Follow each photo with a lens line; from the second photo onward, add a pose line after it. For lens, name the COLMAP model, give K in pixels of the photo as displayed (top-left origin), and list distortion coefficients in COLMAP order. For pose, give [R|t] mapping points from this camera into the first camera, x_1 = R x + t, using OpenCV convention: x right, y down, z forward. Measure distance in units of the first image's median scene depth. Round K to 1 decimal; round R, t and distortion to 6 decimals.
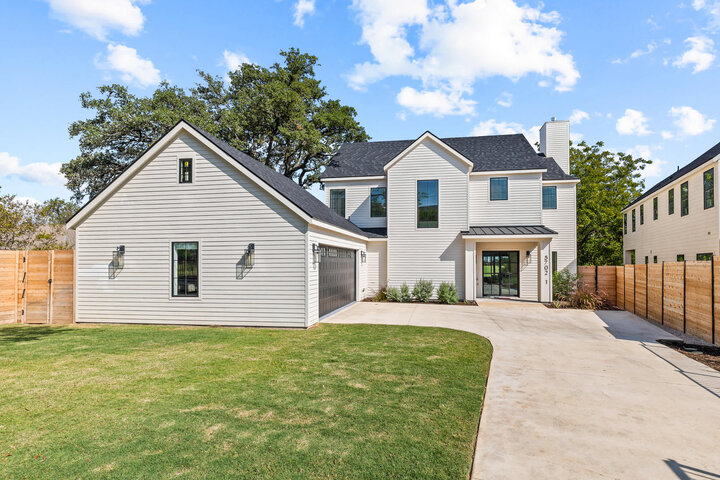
lens RADIAL K [[346.3, 0, 374.2], [0, 346.3, 257.0], [0, 0, 1]] dist [0.014852, 0.000065]
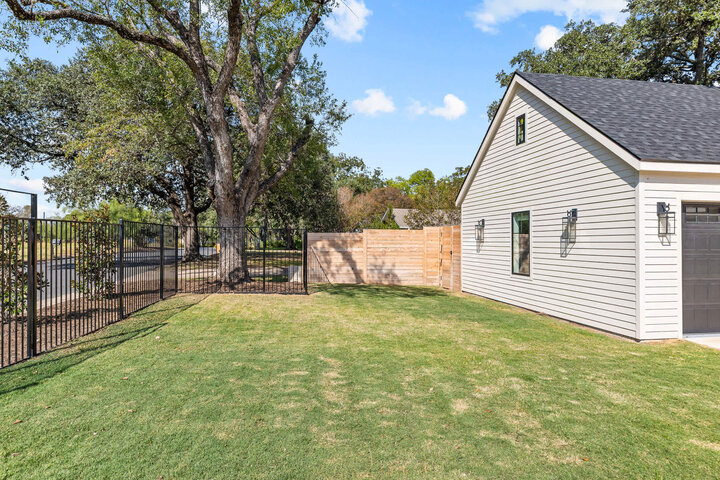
lens RADIAL K [[438.2, 0, 360.0], [0, 438.2, 240.0], [0, 0, 1]] dist [-0.001604, -0.000555]
pose [[0.312650, 0.002340, -0.949865, 0.266439], [0.009600, 0.999938, 0.005624, 0.011982], [0.949820, -0.010877, 0.312608, 0.200377]]
